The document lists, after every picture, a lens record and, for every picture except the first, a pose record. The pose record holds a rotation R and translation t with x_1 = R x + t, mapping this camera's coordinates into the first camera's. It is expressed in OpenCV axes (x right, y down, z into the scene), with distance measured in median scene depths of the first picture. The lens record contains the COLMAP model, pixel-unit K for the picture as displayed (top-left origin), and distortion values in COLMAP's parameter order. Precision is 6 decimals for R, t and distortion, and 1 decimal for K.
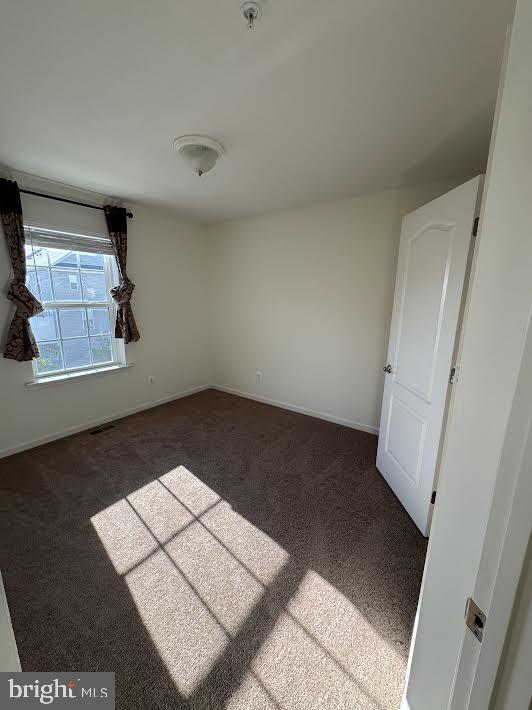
lens RADIAL K [[284.7, 0, 266.0], [0, 284.7, 355.0], [0, 0, 1]] dist [-0.001531, -0.000192]
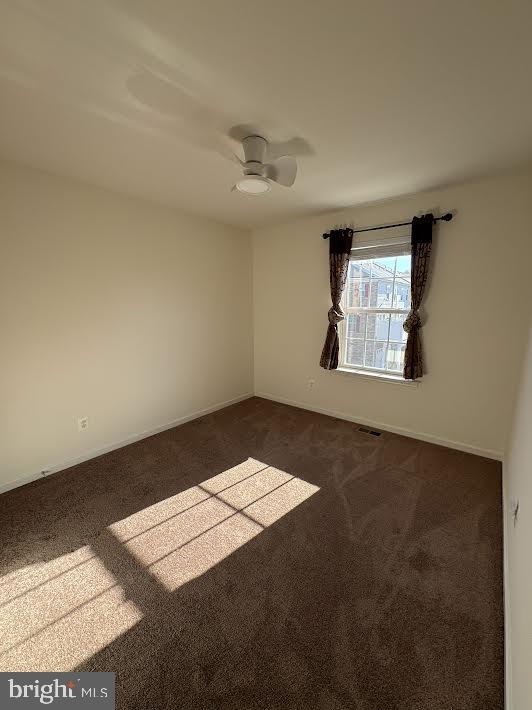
lens RADIAL K [[284.7, 0, 266.0], [0, 284.7, 355.0], [0, 0, 1]] dist [-0.001531, -0.000192]
pose [[-0.083199, 0.160353, -0.983547, 0.638601], [-0.189853, 0.966342, 0.173608, -0.170409], [0.978281, 0.201173, -0.049956, 0.954941]]
